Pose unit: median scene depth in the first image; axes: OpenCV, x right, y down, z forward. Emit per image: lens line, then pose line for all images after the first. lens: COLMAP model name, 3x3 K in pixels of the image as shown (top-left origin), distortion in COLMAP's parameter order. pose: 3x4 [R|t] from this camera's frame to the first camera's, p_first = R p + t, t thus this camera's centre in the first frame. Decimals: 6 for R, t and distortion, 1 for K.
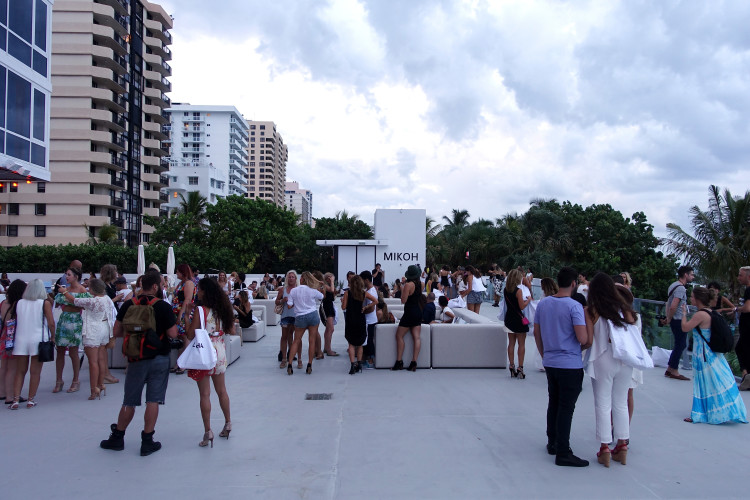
lens RADIAL K [[516.0, 0, 376.3], [0, 516.0, 268.9], [0, 0, 1]] dist [-0.036672, 0.005080]
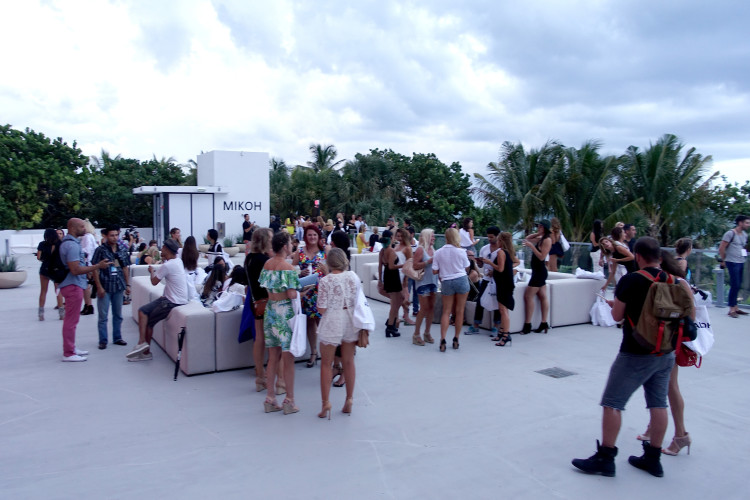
lens RADIAL K [[550.6, 0, 337.0], [0, 550.6, 227.1], [0, 0, 1]] dist [-0.009669, -0.001886]
pose [[0.899873, -0.022873, 0.435551, -0.205918], [0.014676, 0.999646, 0.022175, -0.005842], [-0.435904, -0.013562, 0.899891, 0.081835]]
